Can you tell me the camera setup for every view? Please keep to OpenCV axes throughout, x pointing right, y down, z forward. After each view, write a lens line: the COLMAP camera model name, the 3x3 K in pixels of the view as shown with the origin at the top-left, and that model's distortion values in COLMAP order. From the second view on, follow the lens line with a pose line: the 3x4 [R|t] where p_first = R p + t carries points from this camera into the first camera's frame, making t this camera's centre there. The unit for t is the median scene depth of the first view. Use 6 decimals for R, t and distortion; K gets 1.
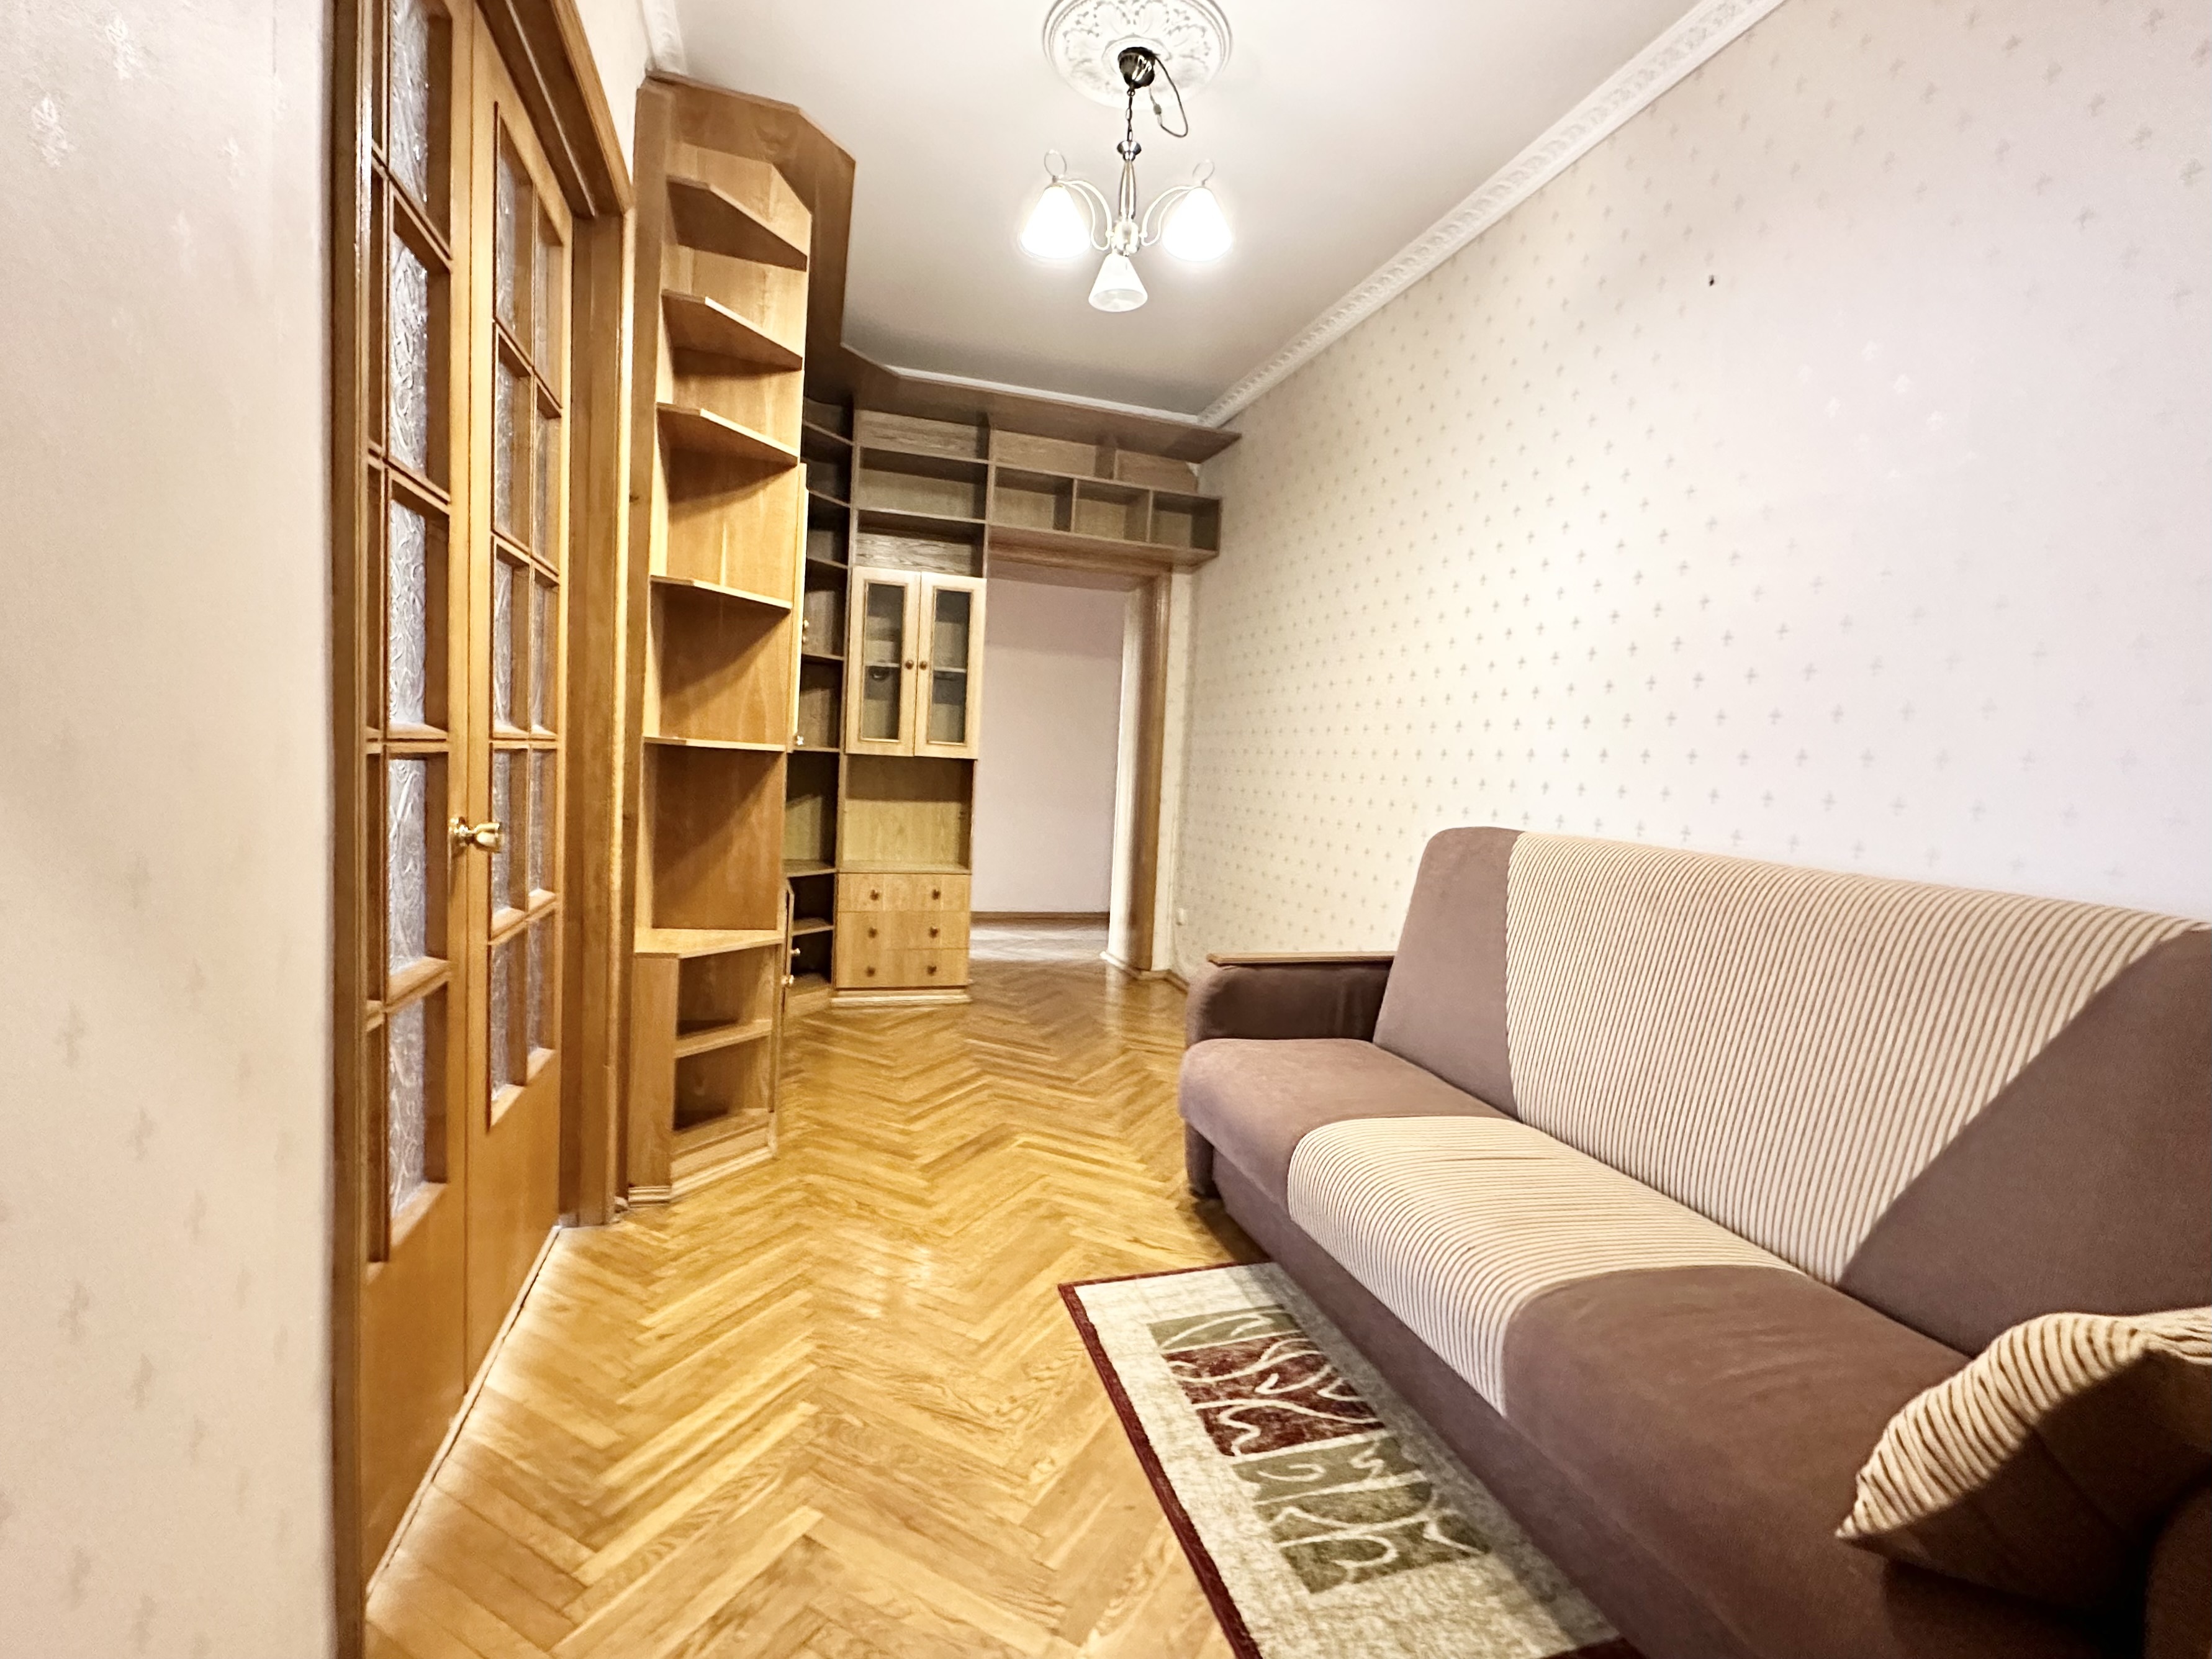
lens RADIAL K [[875.7, 0, 1109.1], [0, 875.7, 826.6], [0, 0, 1]] dist [-0.003569, -0.000126]
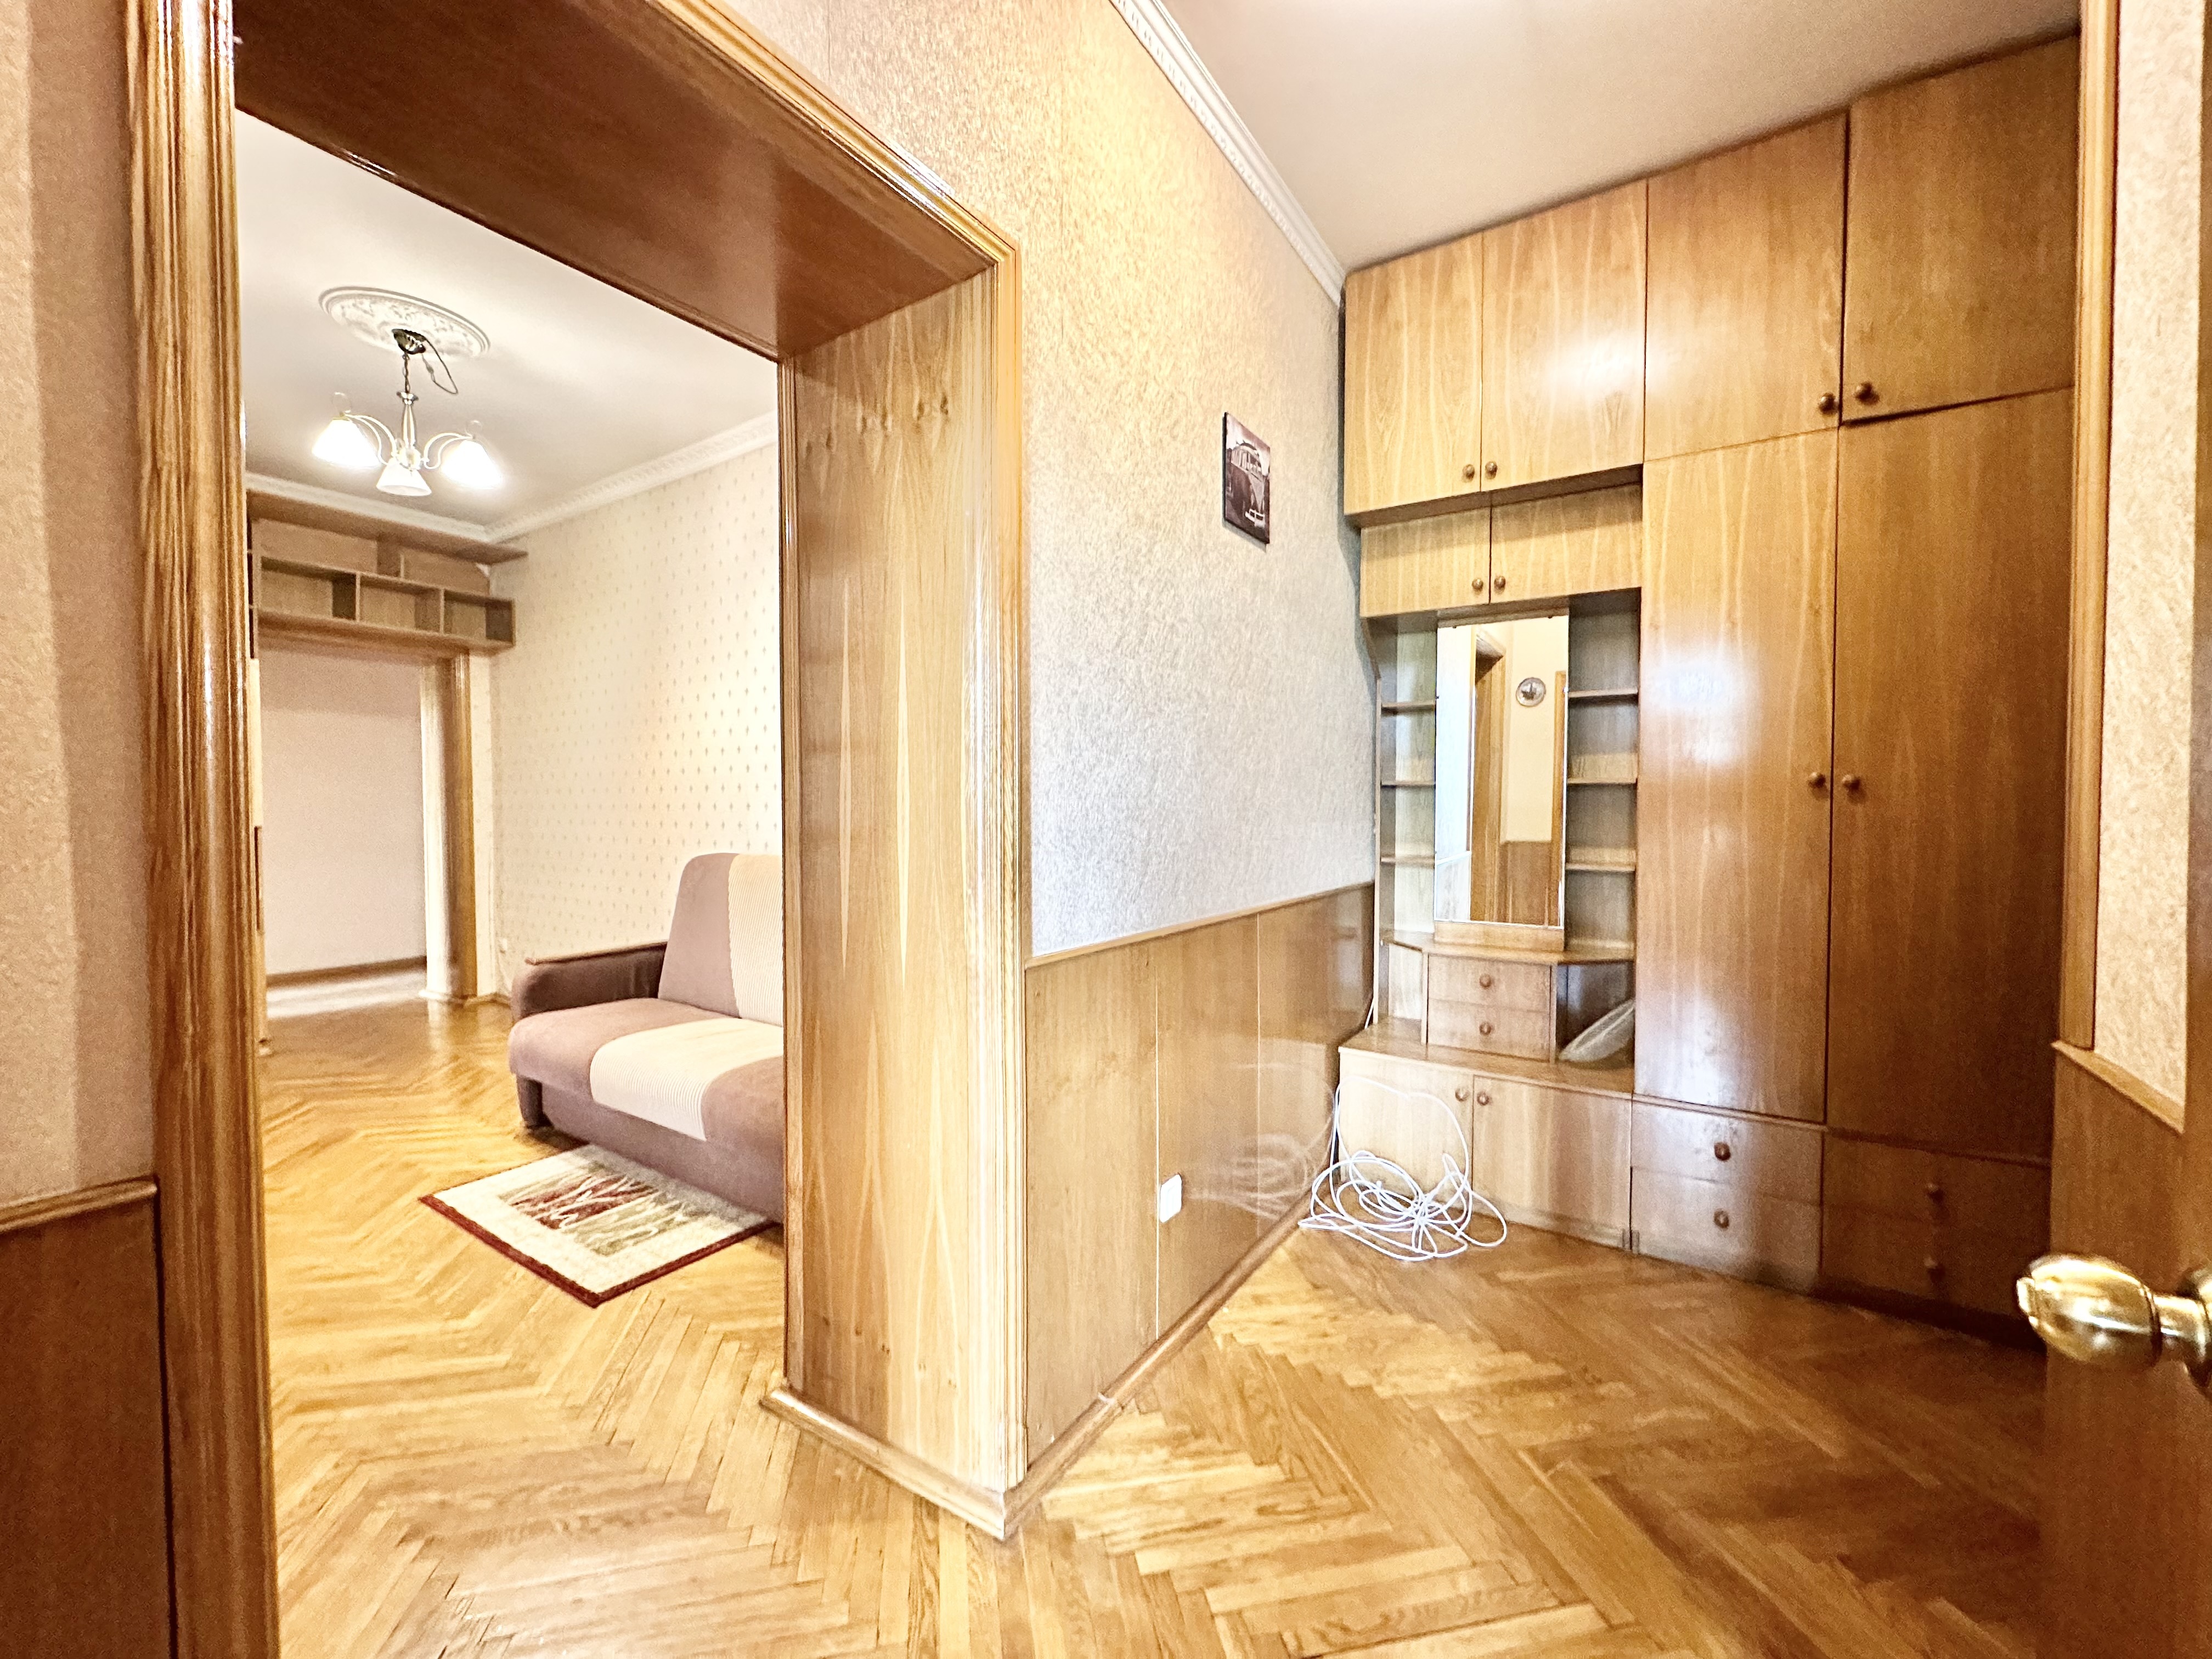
lens RADIAL K [[875.7, 0, 1109.1], [0, 875.7, 826.6], [0, 0, 1]] dist [-0.003569, -0.000126]
pose [[0.769623, -0.069512, 0.634703, -0.044101], [0.080910, 0.996660, 0.011044, -0.007363], [-0.633351, 0.042855, 0.772677, -0.718750]]
